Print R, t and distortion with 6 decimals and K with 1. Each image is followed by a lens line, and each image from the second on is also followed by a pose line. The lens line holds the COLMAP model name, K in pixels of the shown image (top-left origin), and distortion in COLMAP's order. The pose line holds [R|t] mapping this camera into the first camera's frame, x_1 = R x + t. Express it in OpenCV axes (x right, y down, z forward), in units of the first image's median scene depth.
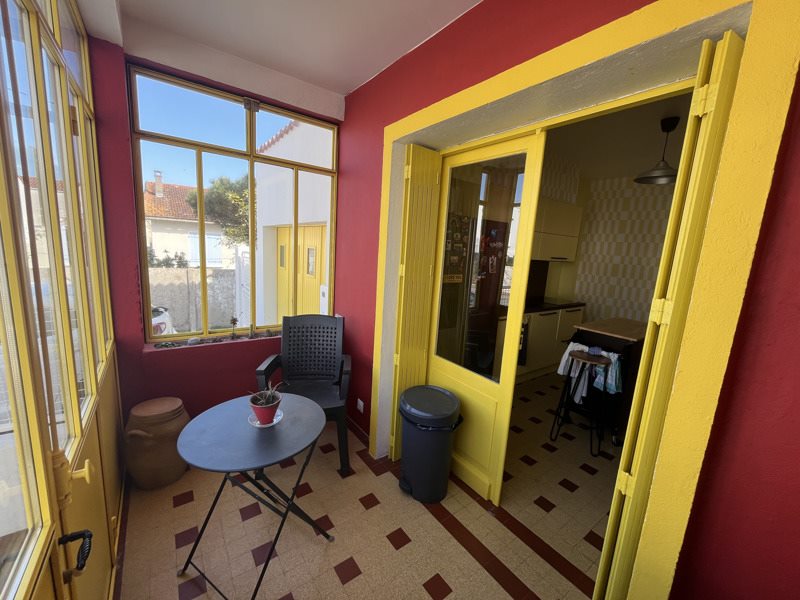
lens RADIAL K [[321.9, 0, 399.8], [0, 321.9, 300.4], [0, 0, 1]] dist [-0.000472, -0.000031]
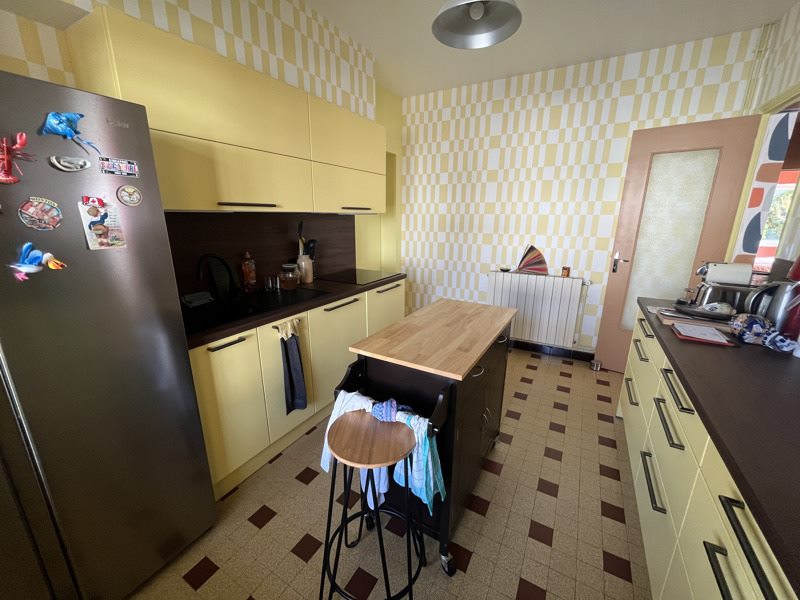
lens RADIAL K [[321.9, 0, 399.2], [0, 321.9, 301.9], [0, 0, 1]] dist [-0.000472, -0.000031]
pose [[0.912402, -0.163192, 0.375354, 0.260937], [0.122211, 0.983863, 0.130683, -0.021242], [-0.390624, -0.073363, 0.917622, 0.327631]]
